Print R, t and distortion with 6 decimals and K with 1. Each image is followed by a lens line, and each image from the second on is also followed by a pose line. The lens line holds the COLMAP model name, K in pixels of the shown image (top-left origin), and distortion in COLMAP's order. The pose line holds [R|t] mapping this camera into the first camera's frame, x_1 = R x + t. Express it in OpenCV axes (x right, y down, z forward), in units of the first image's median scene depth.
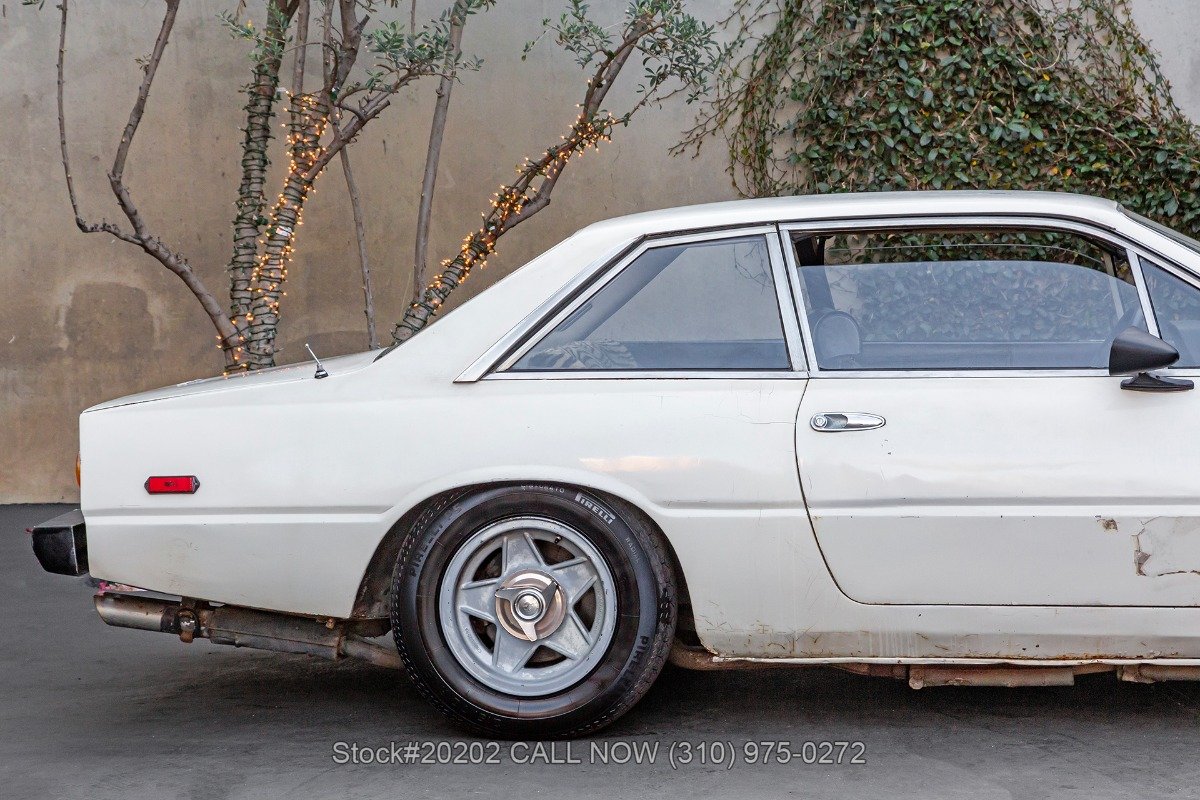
lens RADIAL K [[3113.1, 0, 574.7], [0, 3113.1, 397.3], [0, 0, 1]] dist [0.421264, 0.409731]
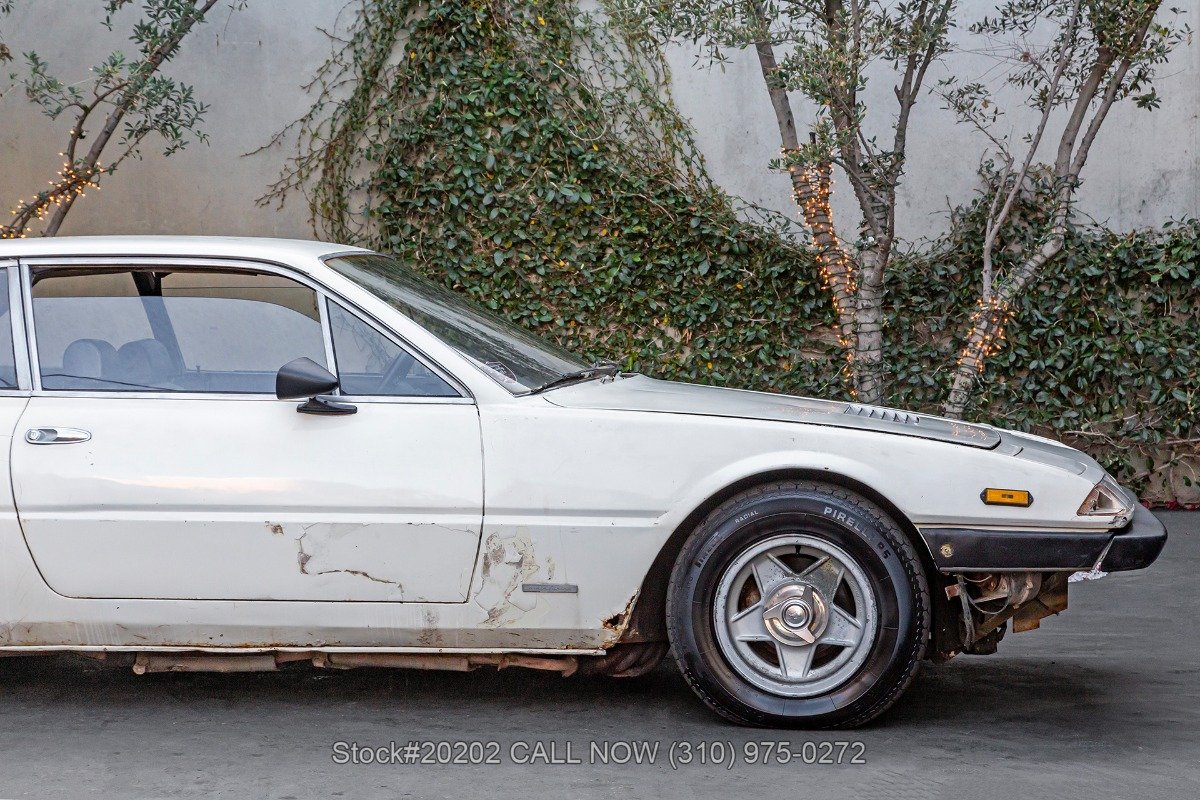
lens RADIAL K [[2946.7, 0, 627.9], [0, 2946.7, 427.2], [0, 0, 1]] dist [0.393717, 0.201640]
pose [[0.999521, 0.021827, 0.021948, 0.140213], [-0.021688, 0.999743, -0.006554, 0.003838], [-0.022085, 0.006075, 0.999738, -0.042876]]
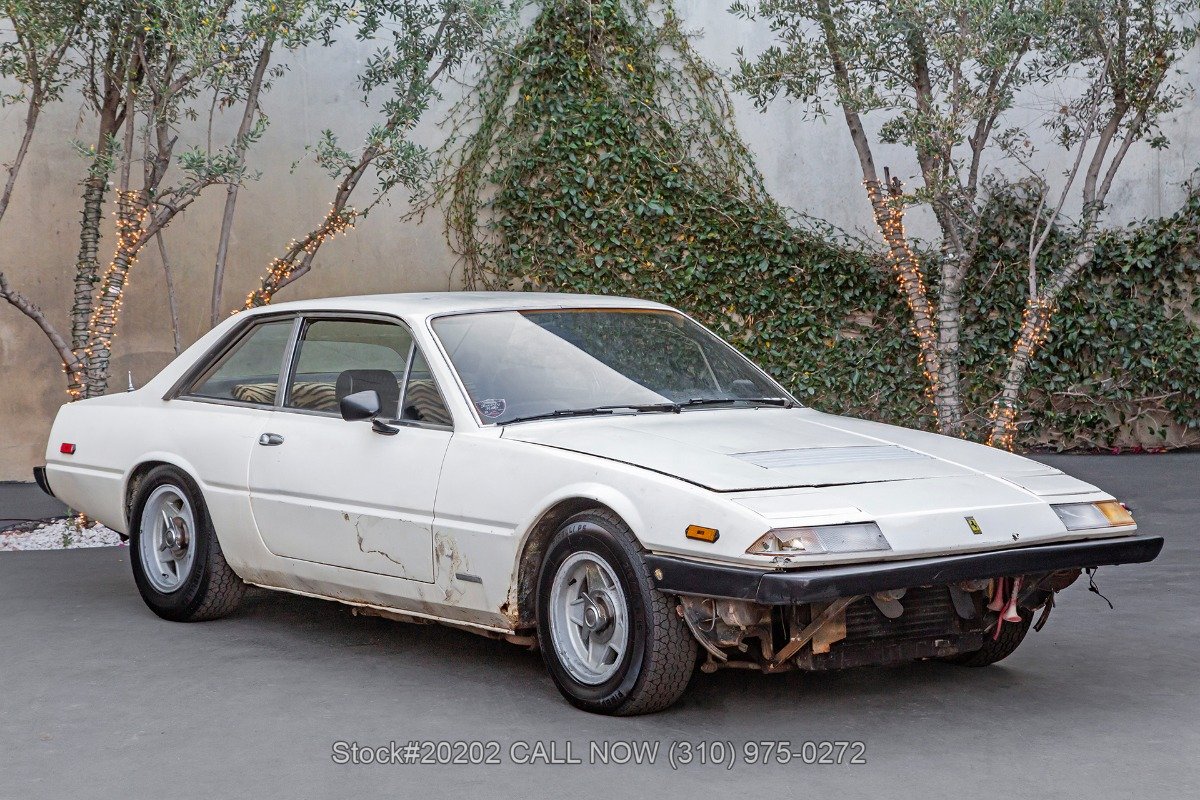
lens RADIAL K [[2806.7, 0, 604.6], [0, 2806.7, 402.4], [0, 0, 1]] dist [0.403535, -0.142974]
pose [[0.995361, 0.002205, 0.096186, 0.001400], [-0.003641, 0.999885, 0.014748, -0.018253], [-0.096142, -0.015030, 0.995254, -0.215572]]
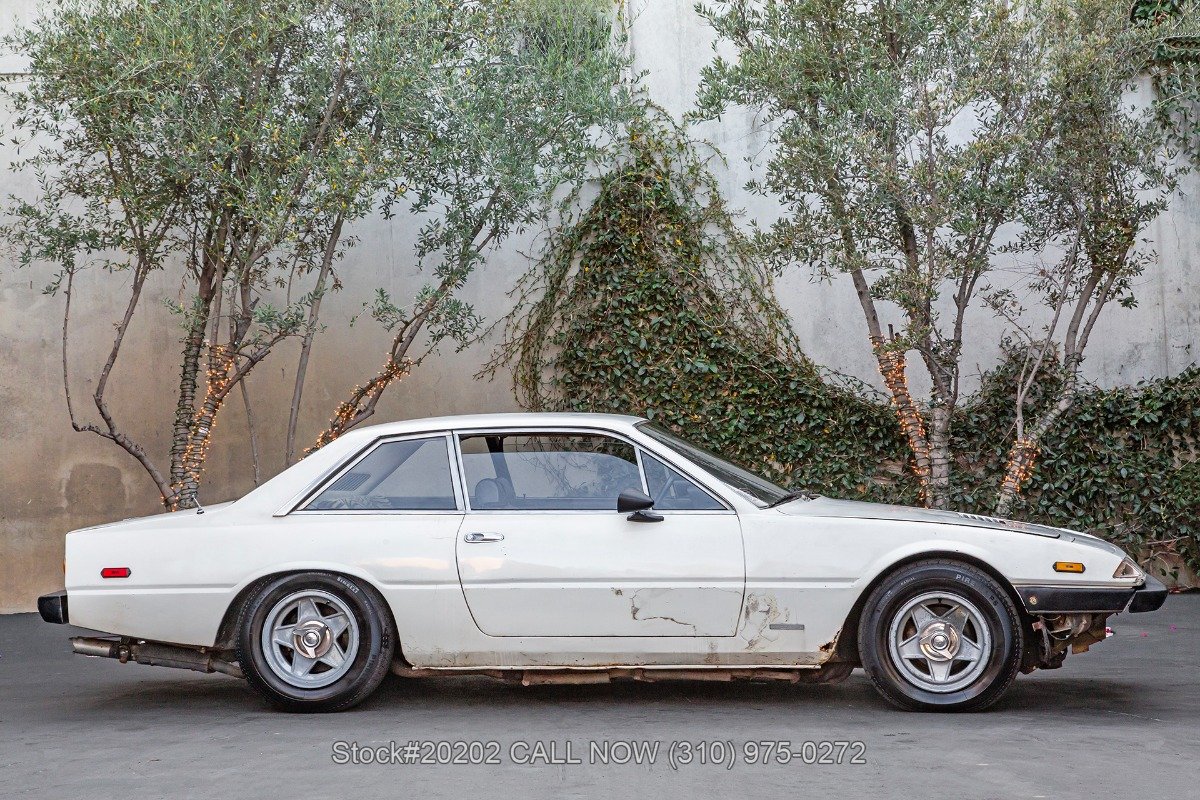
lens RADIAL K [[2795.6, 0, 586.6], [0, 2795.6, 367.3], [0, 0, 1]] dist [0.372636, 0.219261]
pose [[0.999831, 0.006891, 0.017023, 0.062185], [-0.005638, 0.997346, -0.072589, 0.014313], [-0.017478, 0.072480, 0.997217, -0.349559]]
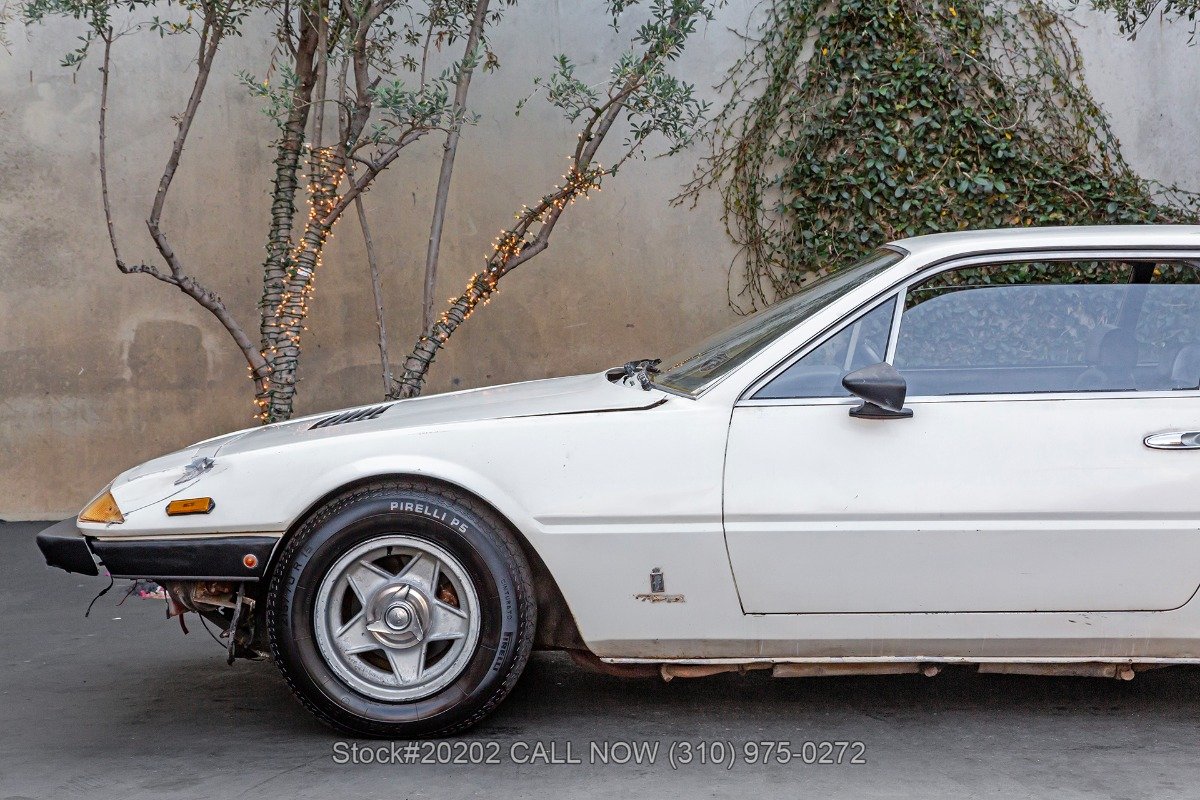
lens RADIAL K [[2676.9, 0, 594.7], [0, 2676.9, 405.2], [0, 0, 1]] dist [0.363258, 0.181684]
pose [[0.999813, 0.000628, -0.019303, 0.022178], [-0.000779, 0.999969, -0.007807, 0.000989], [0.019298, 0.007821, 0.999783, 0.043503]]
